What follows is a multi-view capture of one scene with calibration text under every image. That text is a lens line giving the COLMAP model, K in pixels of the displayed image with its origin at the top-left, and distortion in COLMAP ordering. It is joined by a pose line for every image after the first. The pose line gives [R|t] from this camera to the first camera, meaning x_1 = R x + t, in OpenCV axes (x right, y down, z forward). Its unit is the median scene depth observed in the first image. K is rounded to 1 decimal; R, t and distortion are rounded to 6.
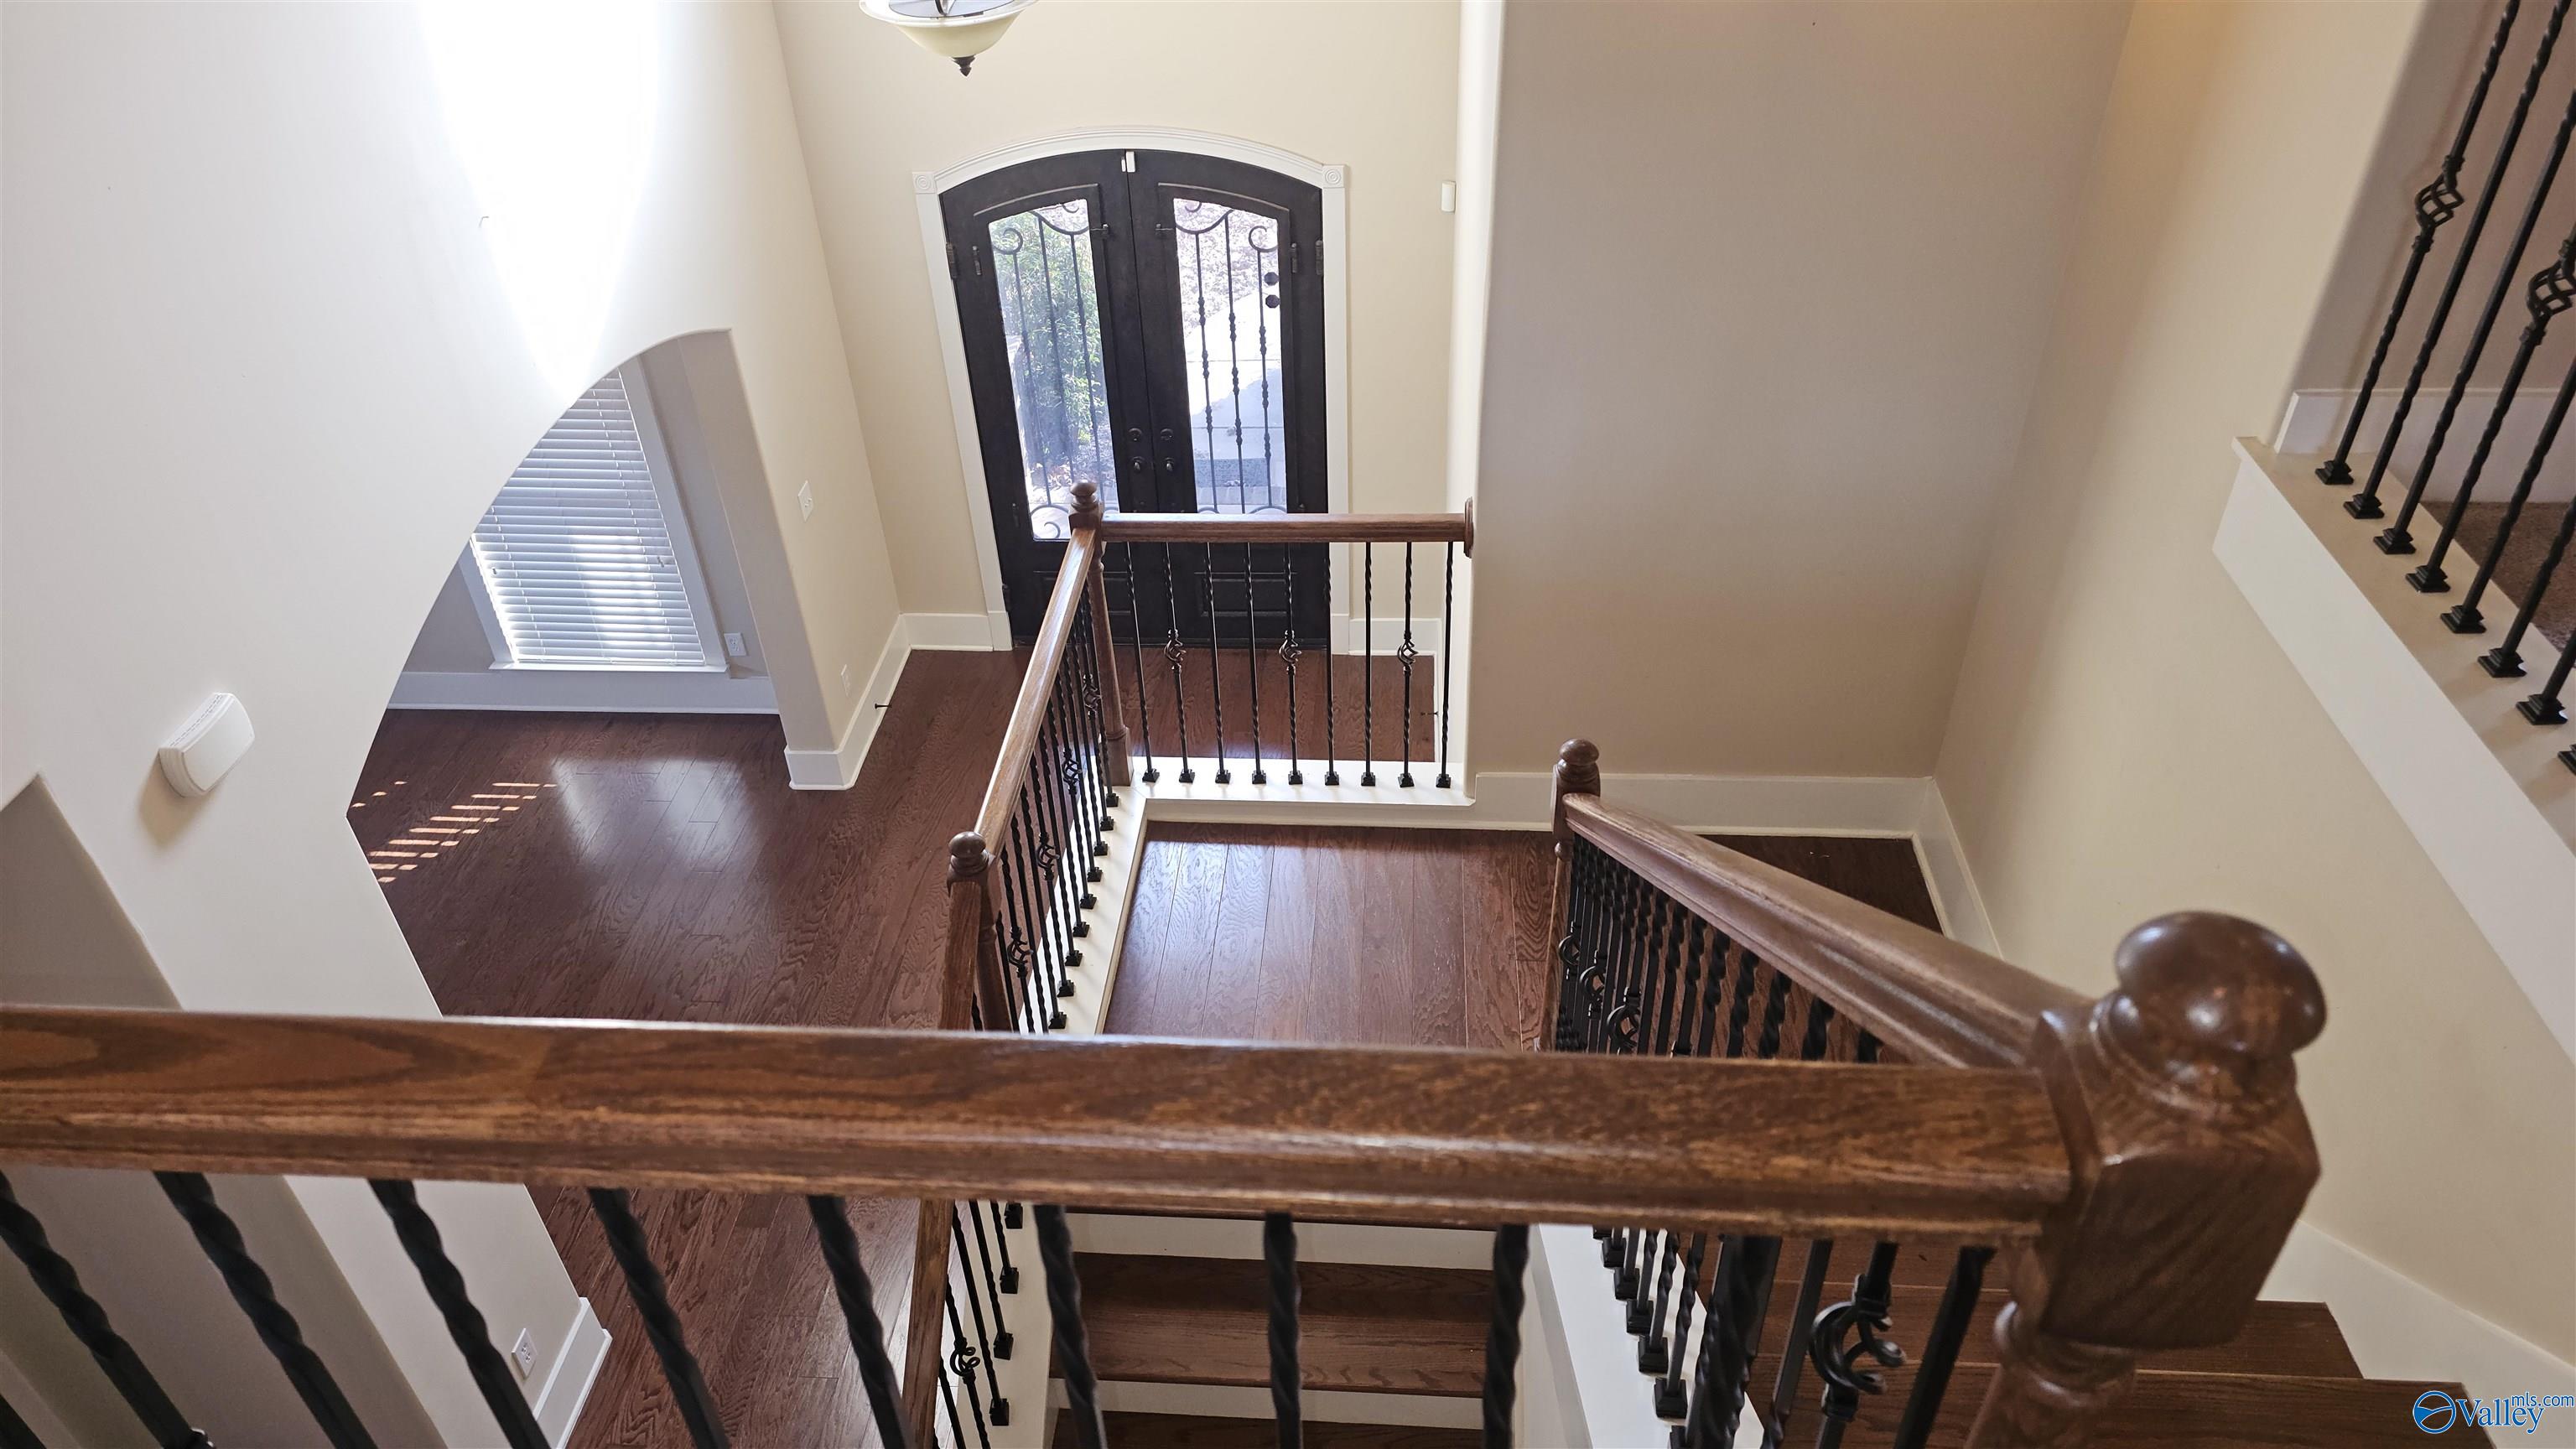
lens RADIAL K [[1688.5, 0, 1288.0], [0, 1688.5, 724.5], [0, 0, 1]] dist [-0.001580, -0.000308]
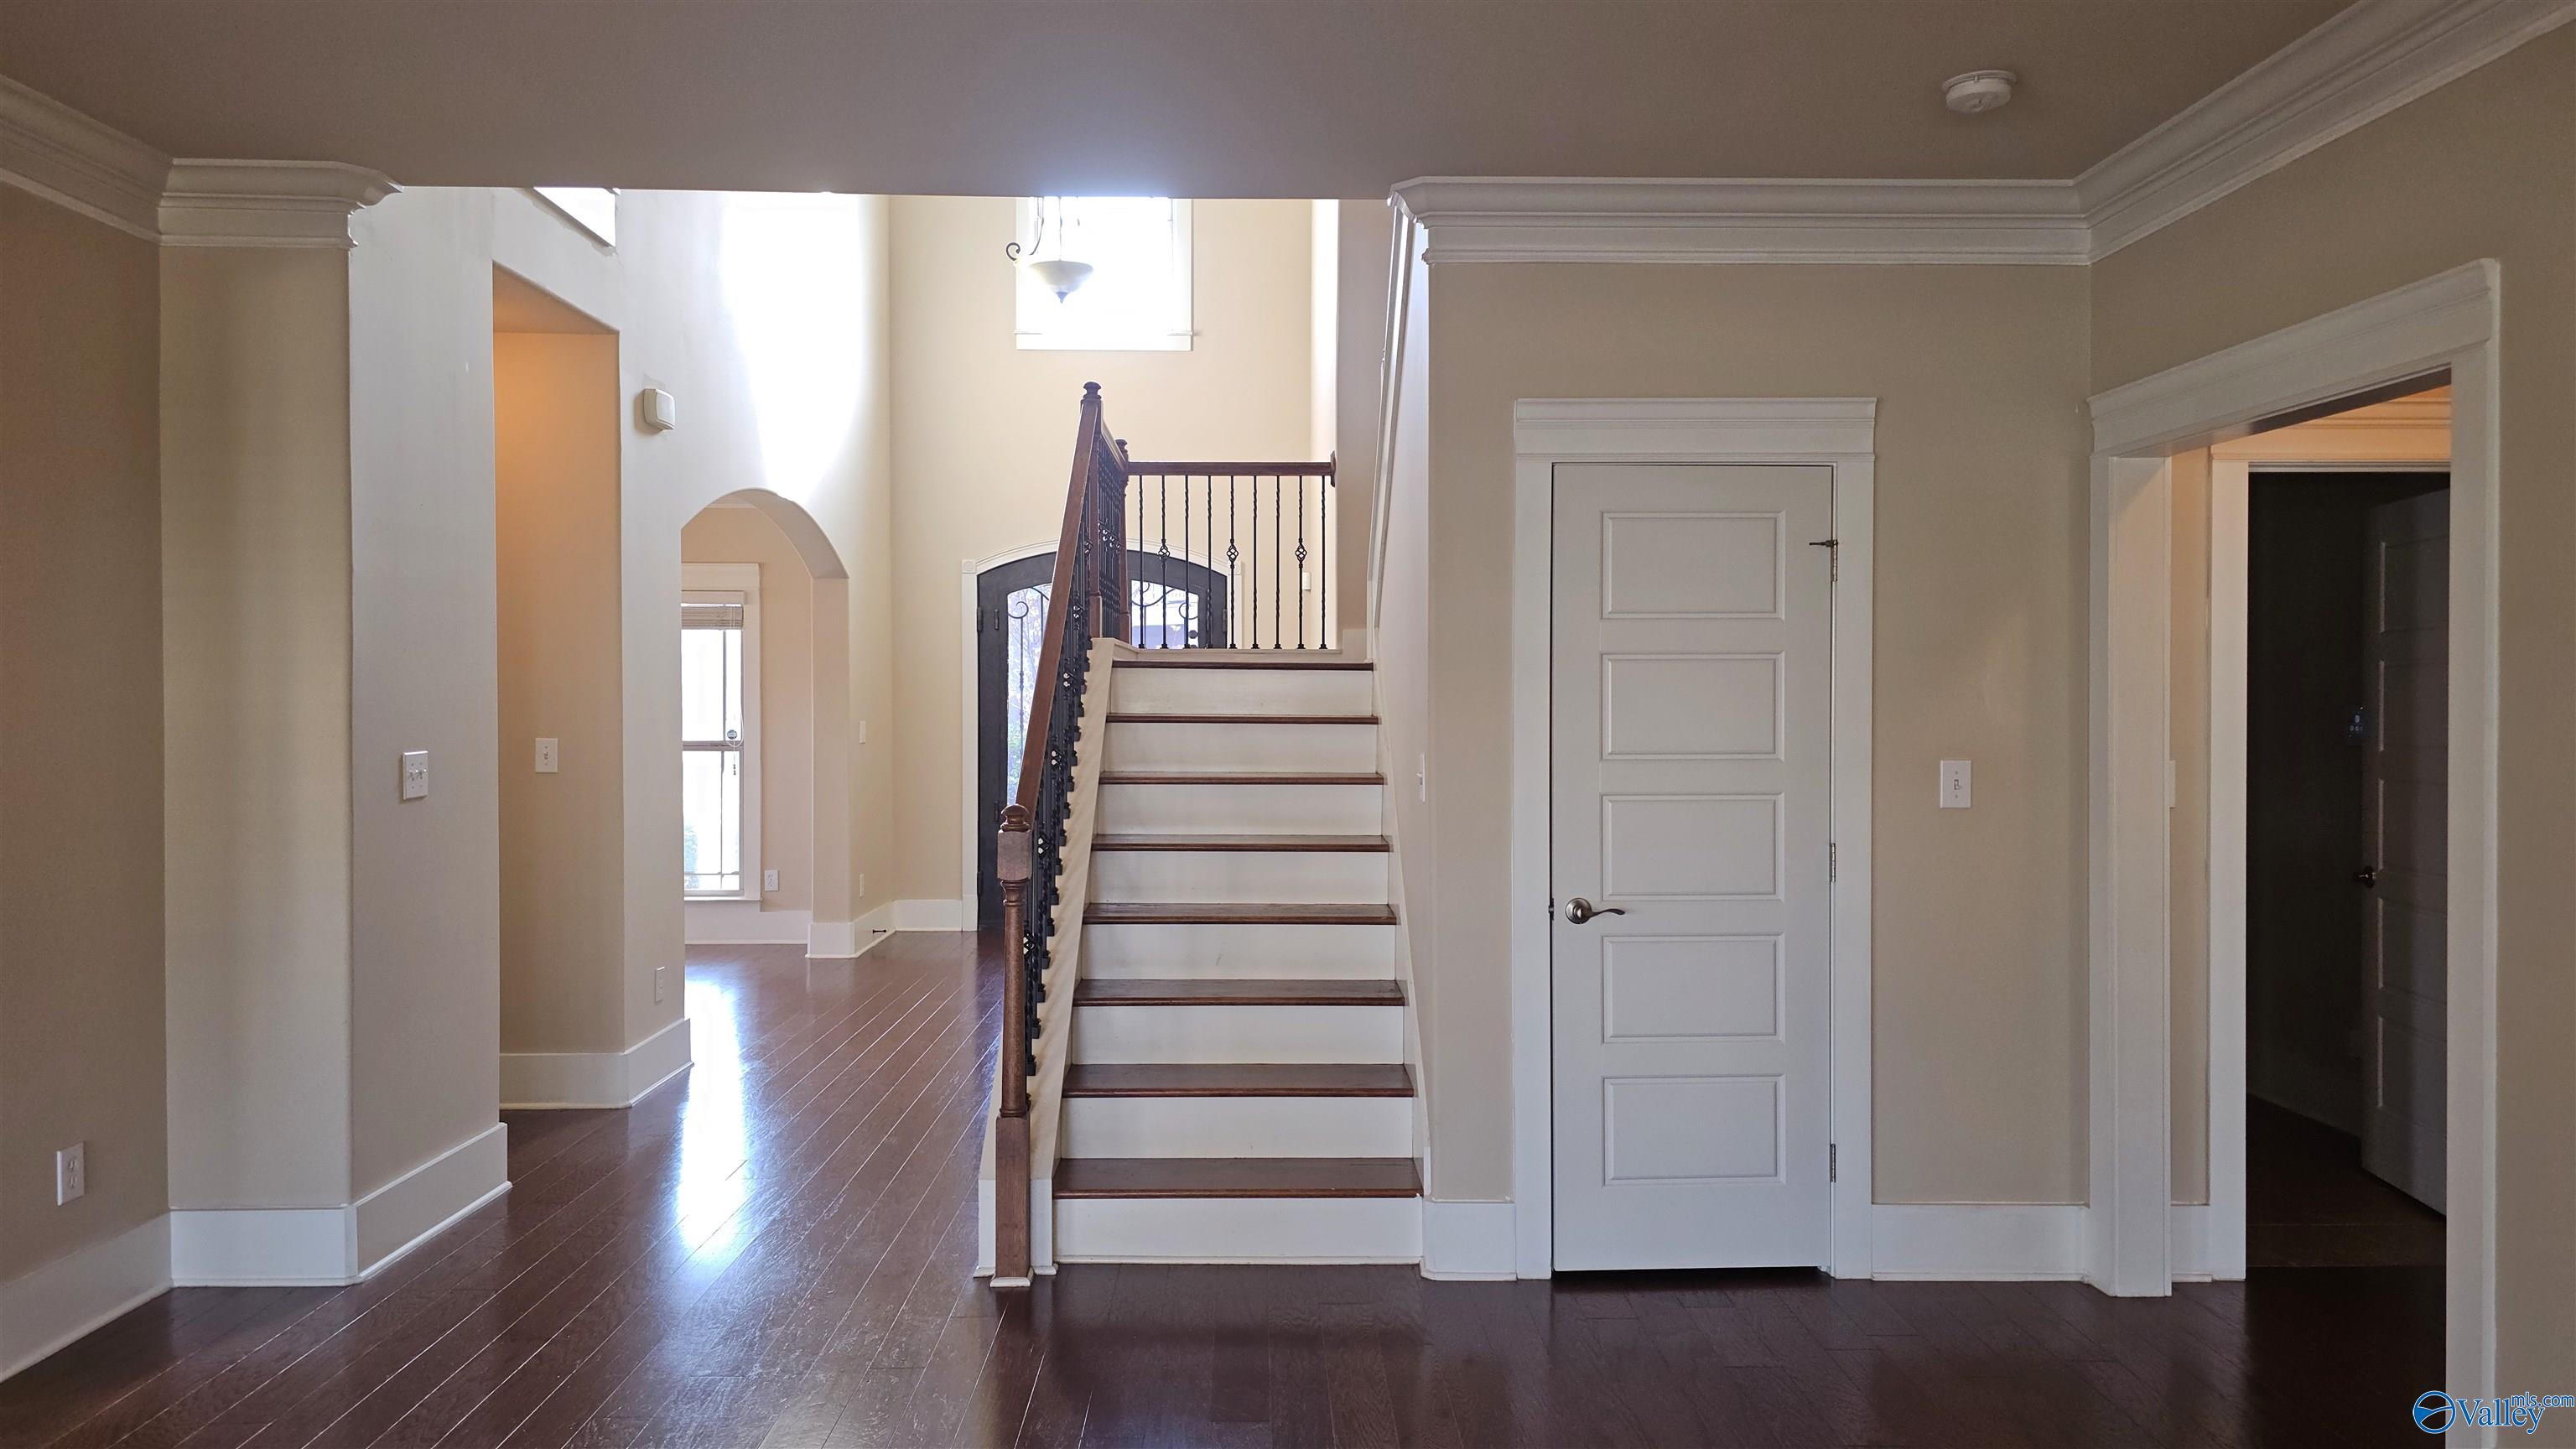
lens RADIAL K [[1692.9, 0, 1290.6], [0, 1692.9, 698.0], [0, 0, 1]] dist [0.045677, -0.113371]
pose [[0.995892, 0.033322, 0.084197, -0.050220], [0.027020, 0.778112, -0.627545, 0.742839], [-0.086425, 0.627242, 0.774015, -0.143471]]
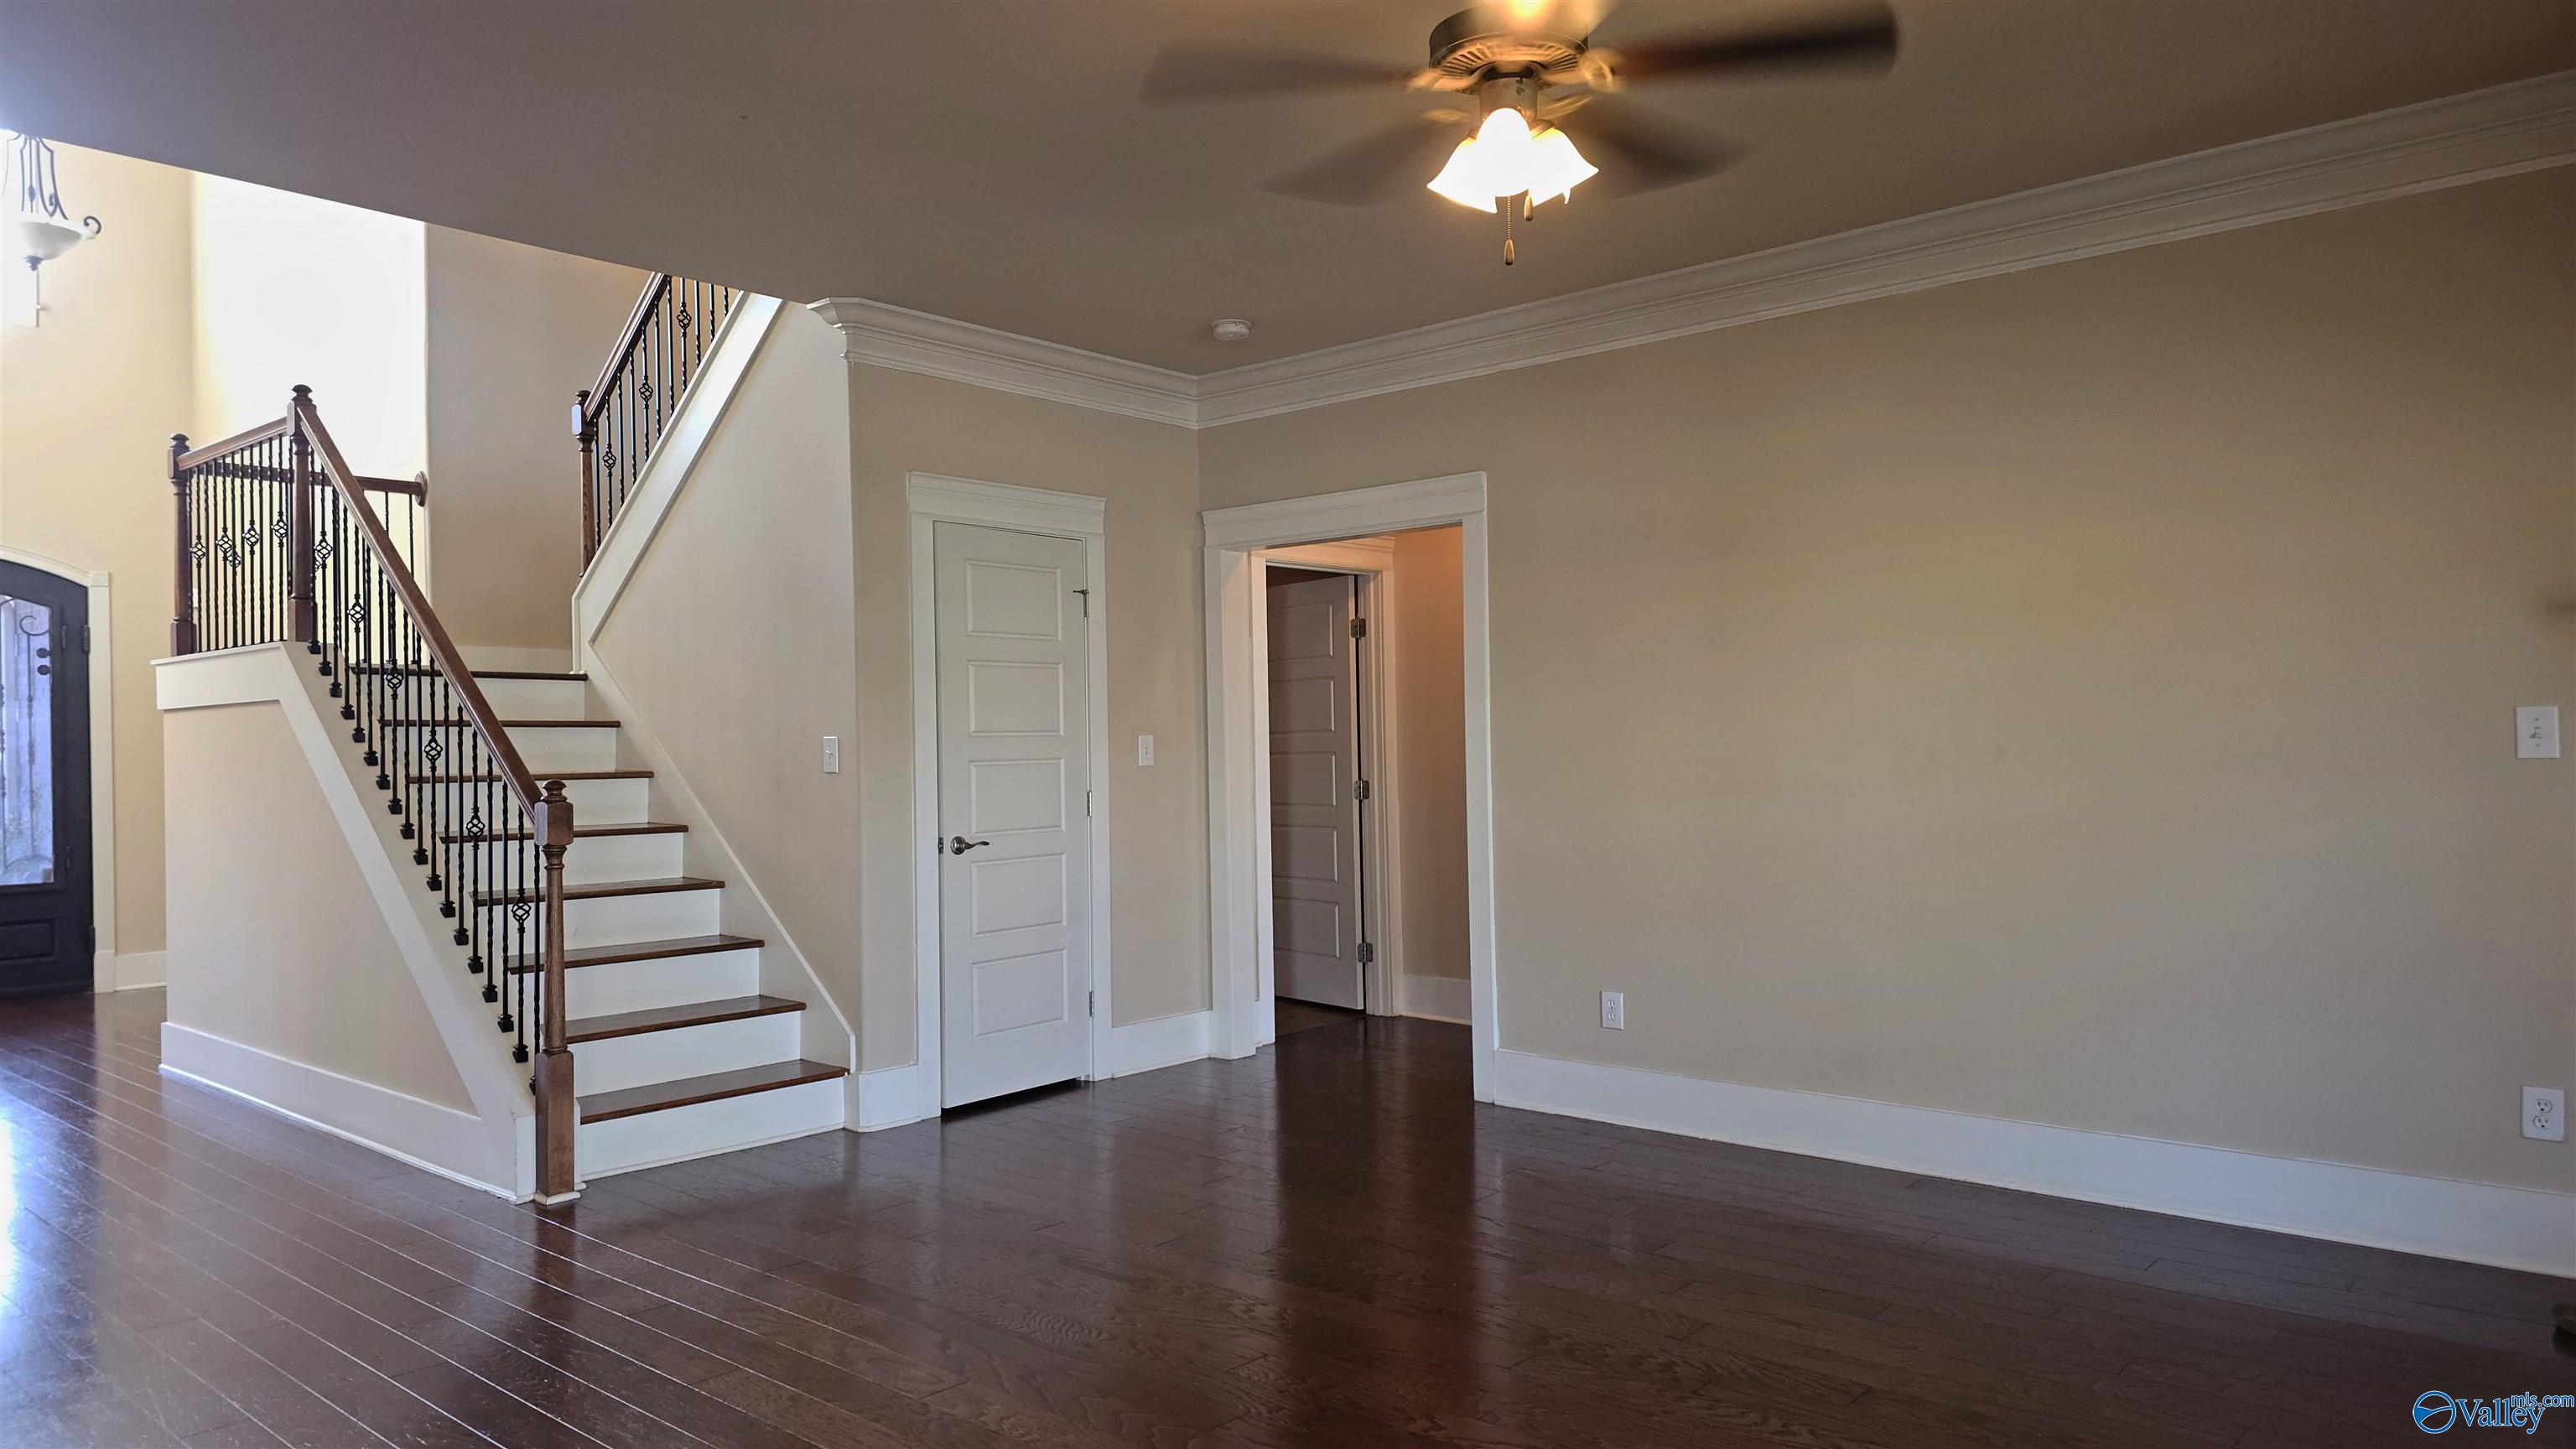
lens RADIAL K [[1681.7, 0, 1288.0], [0, 1681.7, 724.5], [0, 0, 1]] dist [-0.007585, -0.003648]
pose [[0.583250, 0.035149, 0.811532, -0.506557], [0.506152, 0.765671, -0.396936, 0.796353], [-0.635319, 0.642271, 0.428787, -0.135635]]
